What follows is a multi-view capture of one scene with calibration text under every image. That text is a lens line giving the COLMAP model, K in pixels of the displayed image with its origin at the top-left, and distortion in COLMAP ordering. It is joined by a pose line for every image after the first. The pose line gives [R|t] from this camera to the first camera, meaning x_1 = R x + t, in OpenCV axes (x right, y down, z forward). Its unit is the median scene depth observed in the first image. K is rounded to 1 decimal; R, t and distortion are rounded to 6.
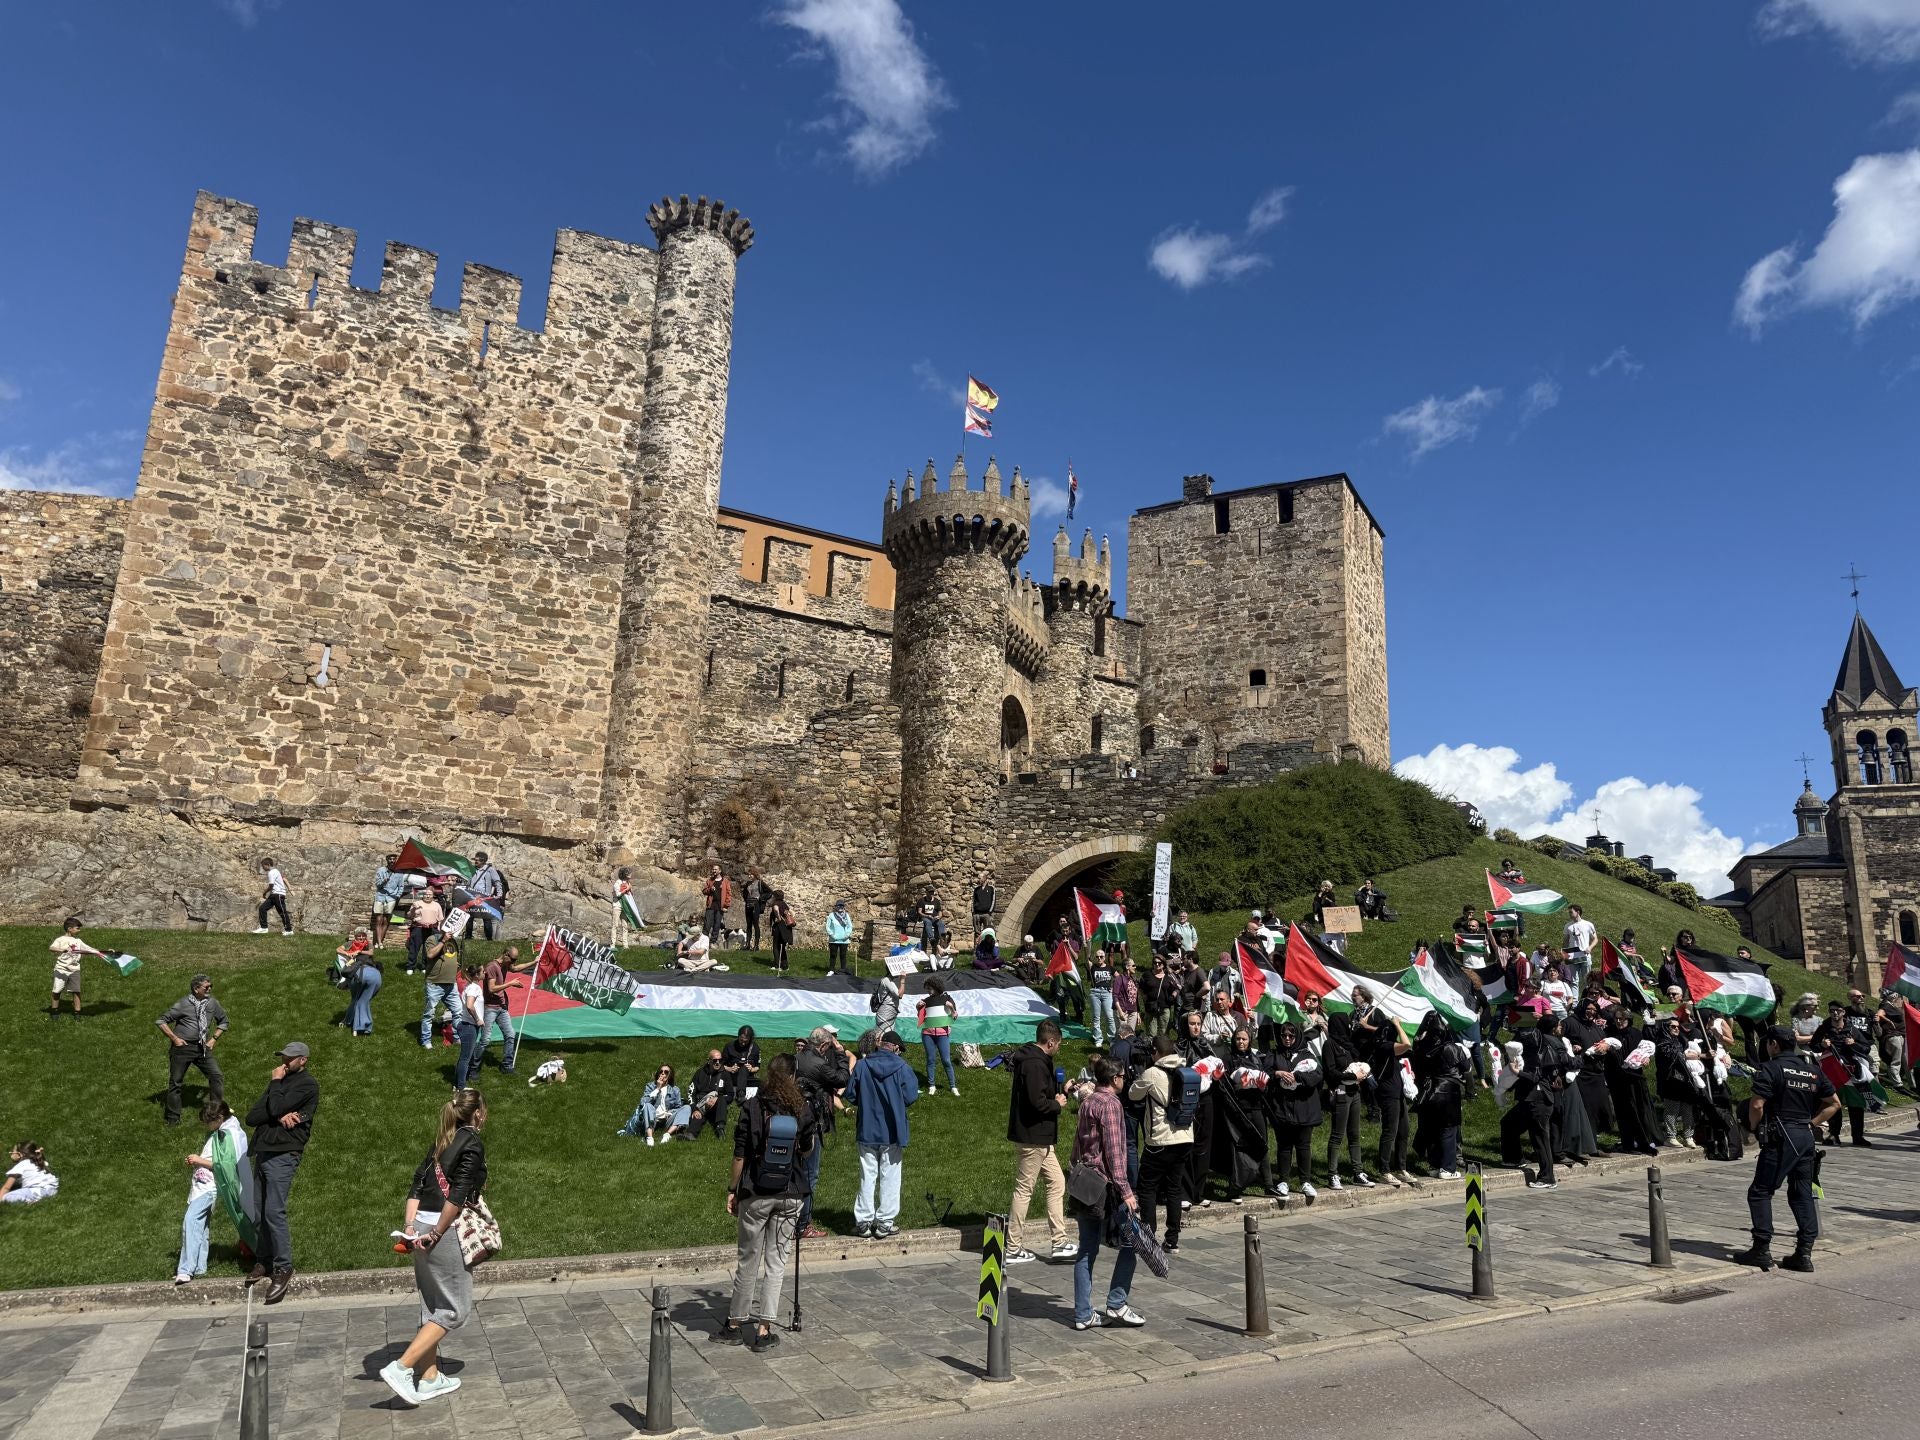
lens RADIAL K [[1347.0, 0, 957.5], [0, 1347.0, 716.4], [0, 0, 1]] dist [0.161398, -0.295621]
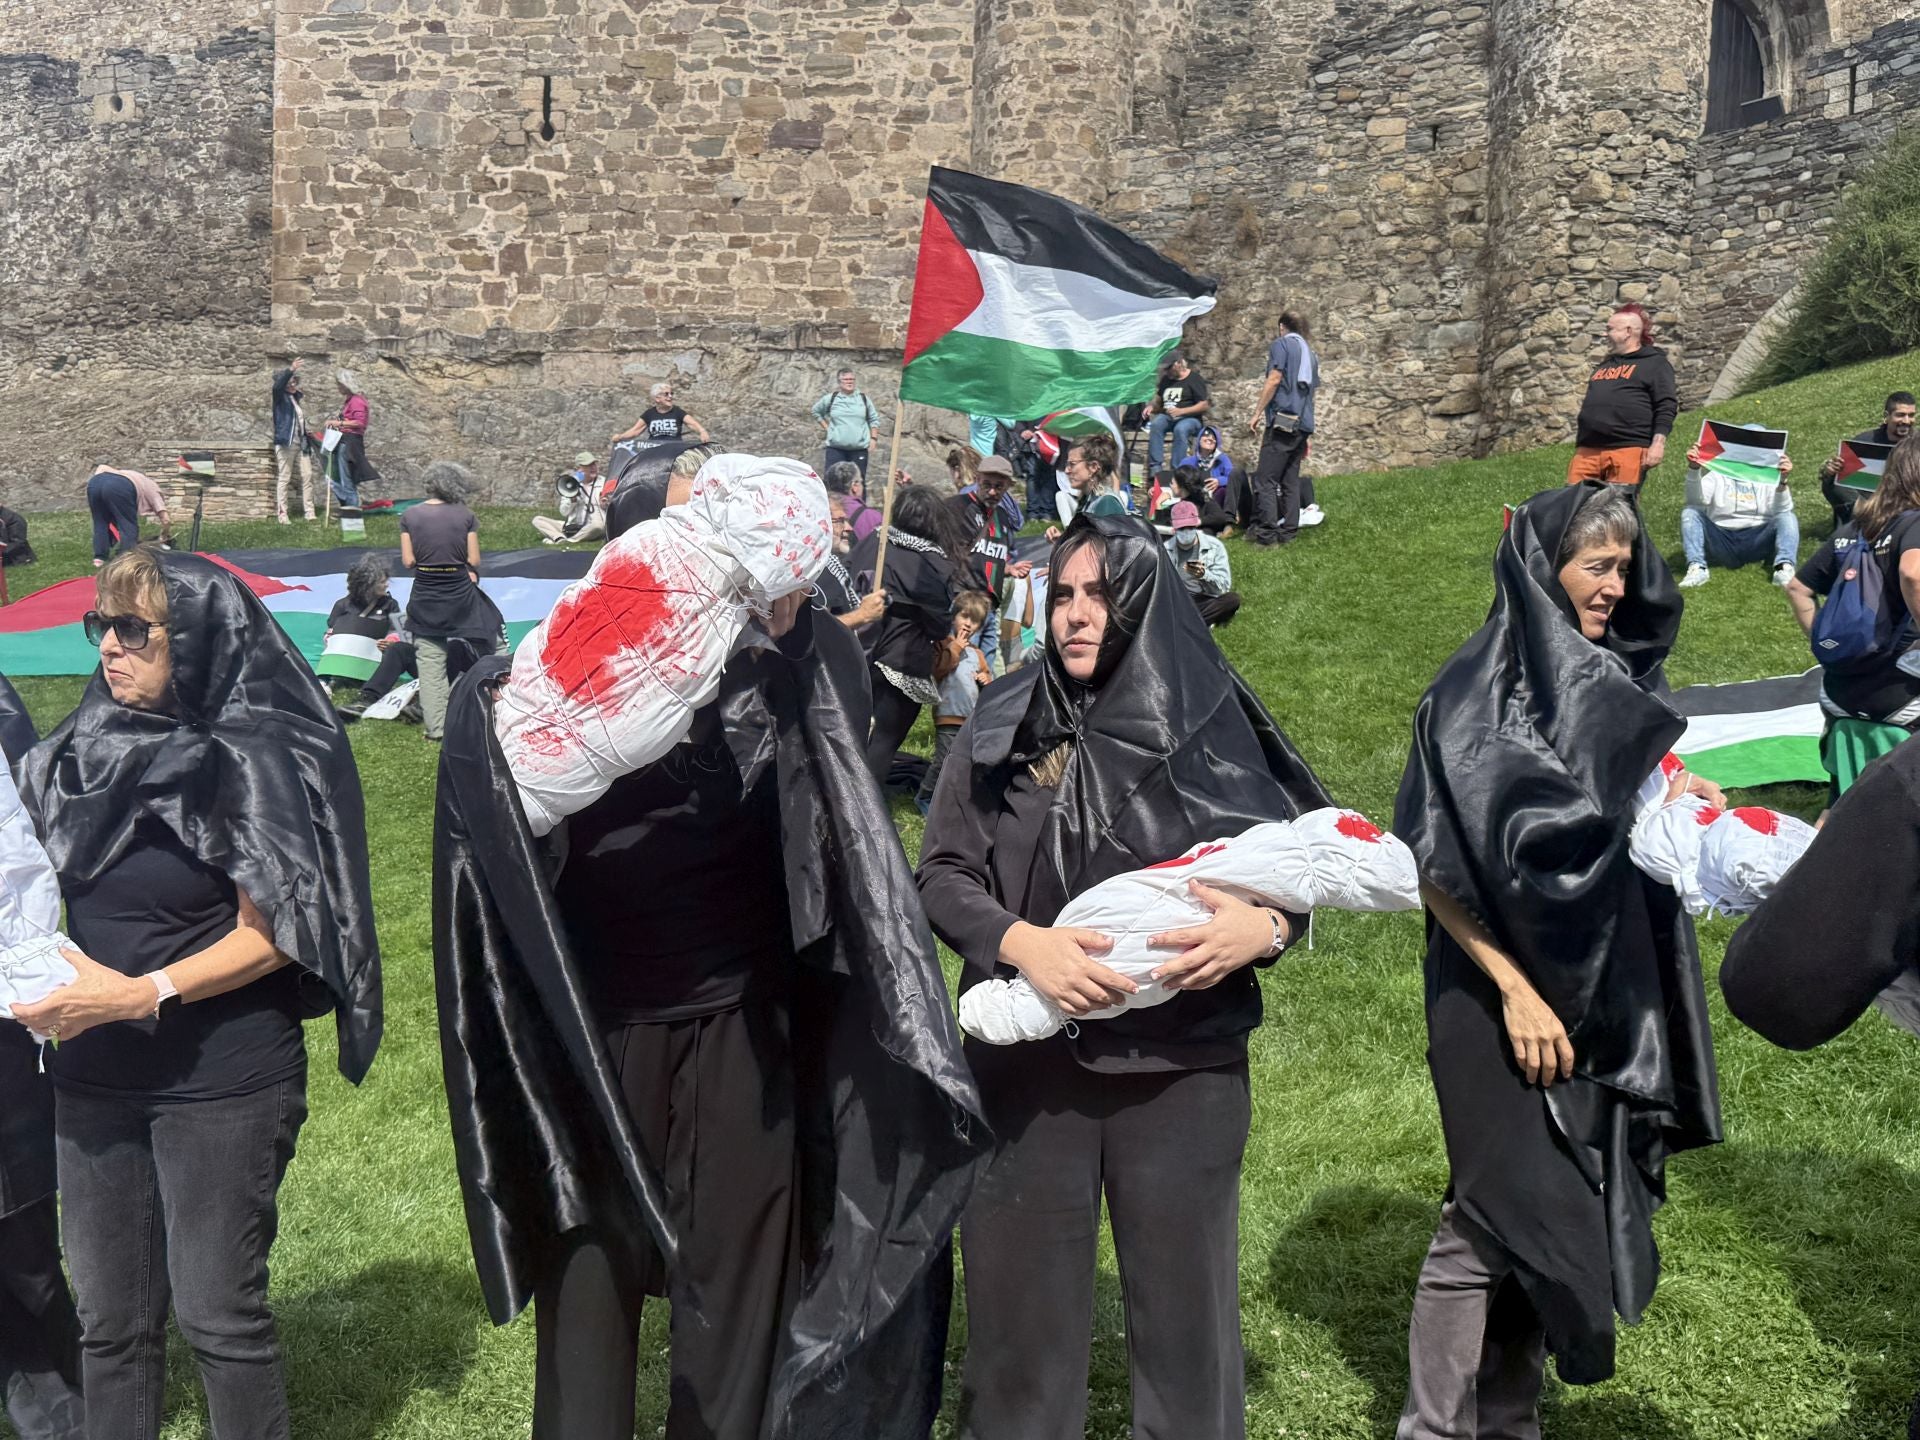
lens RADIAL K [[1789.5, 0, 953.7], [0, 1789.5, 736.1], [0, 0, 1]] dist [0.204505, -0.487880]
pose [[0.824361, 0.017647, -0.565790, 0.182793], [0.138519, 0.962838, 0.231854, 0.069424], [0.548855, -0.269504, 0.791281, 0.313123]]
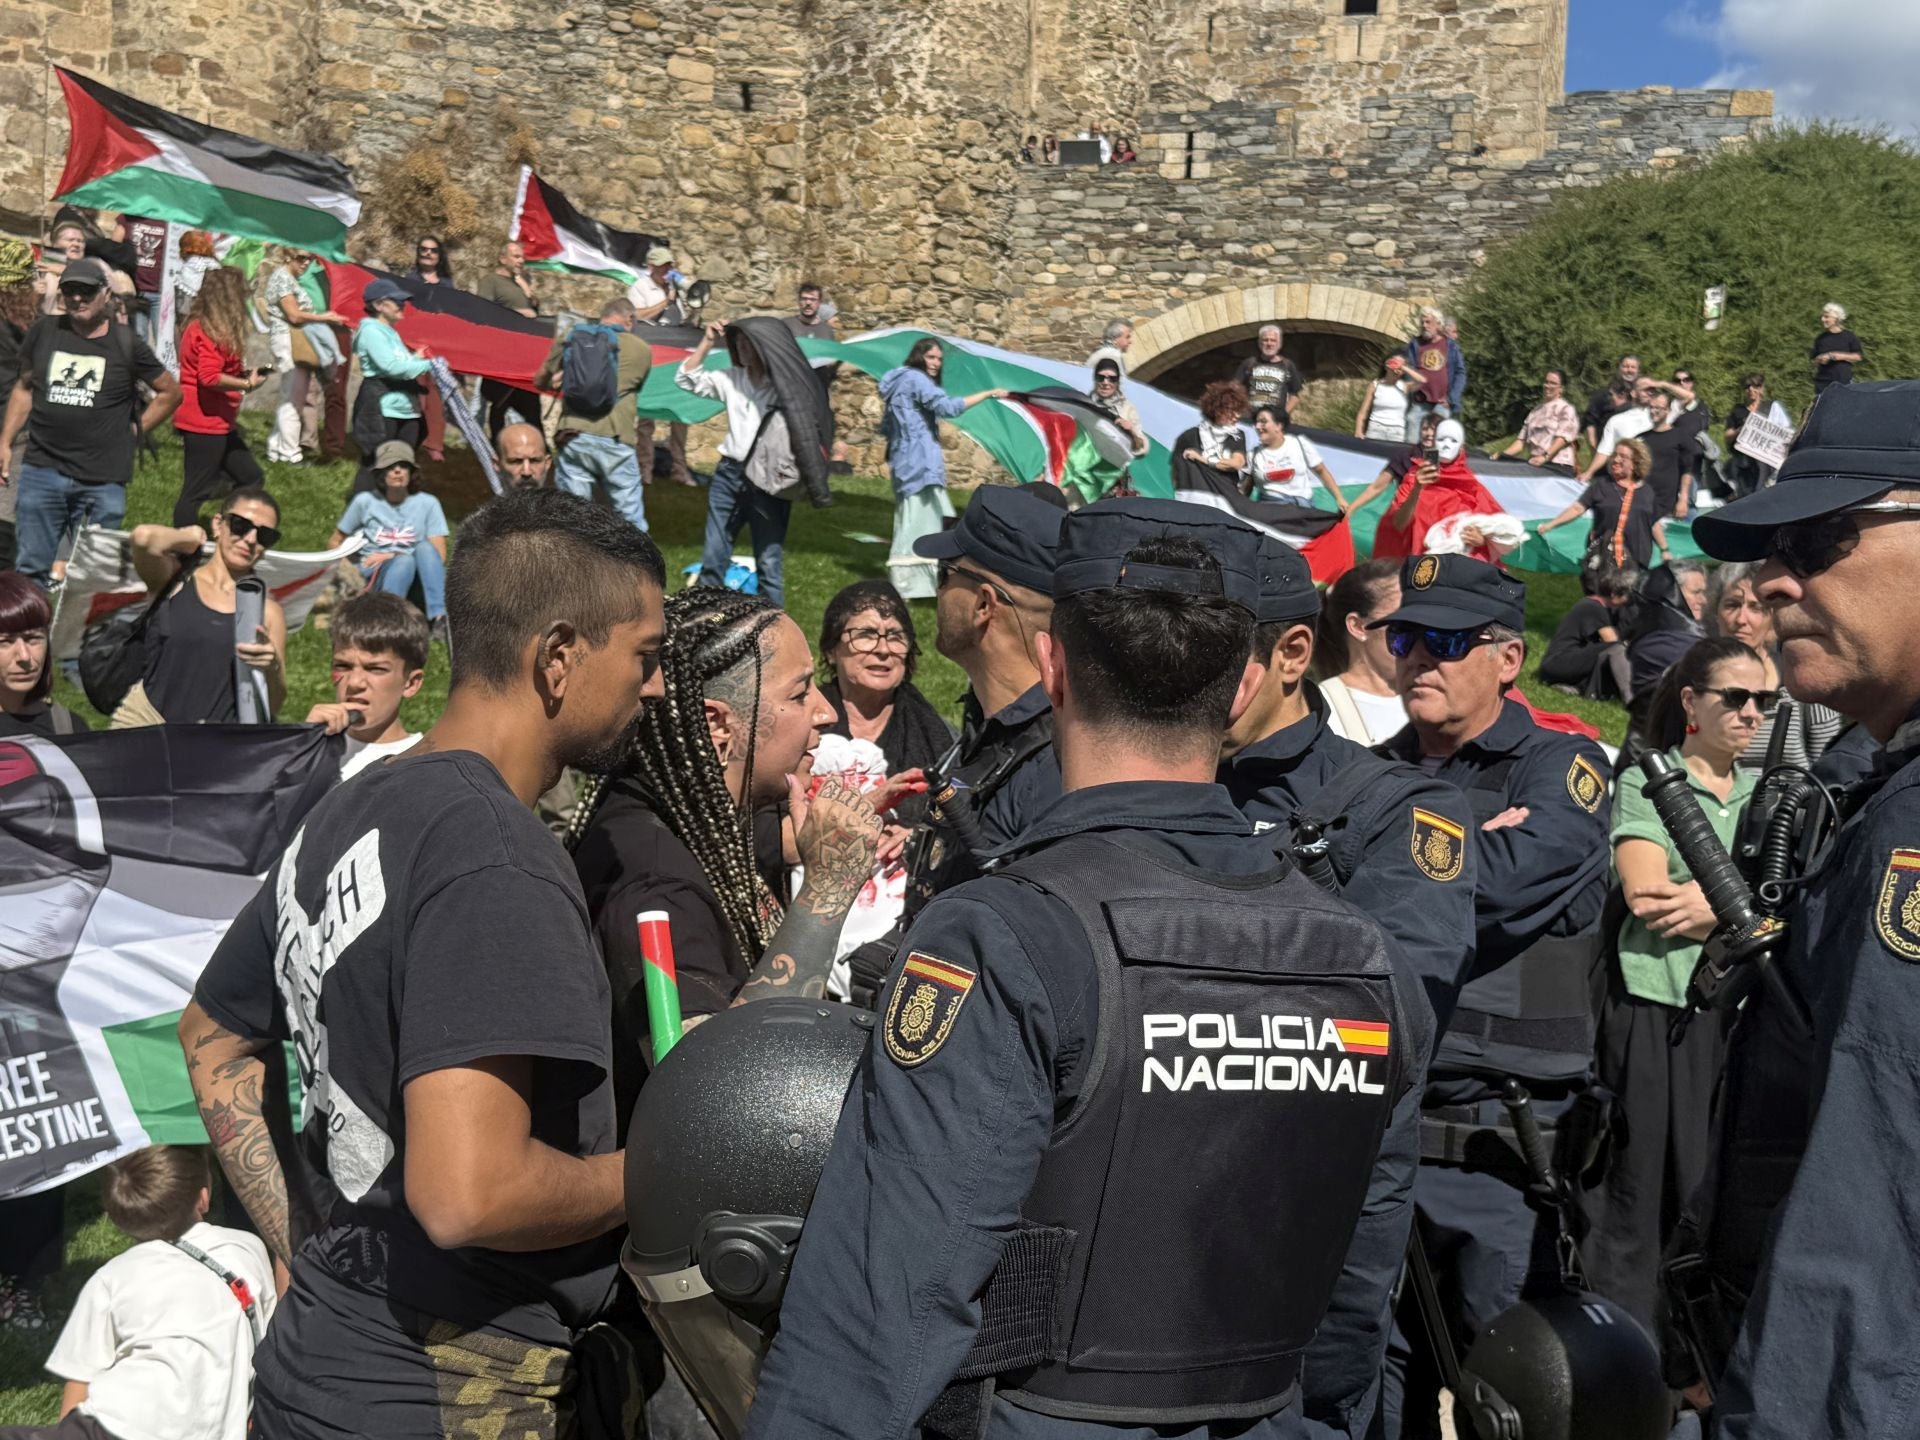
lens RADIAL K [[2370.8, 0, 973.9], [0, 2370.8, 733.5], [0, 0, 1]] dist [0.208529, -0.484263]
pose [[0.974400, 0.010859, 0.224559, -0.166976], [-0.065582, 0.969120, 0.237708, 0.047149], [-0.215044, -0.246350, 0.945023, 0.190506]]
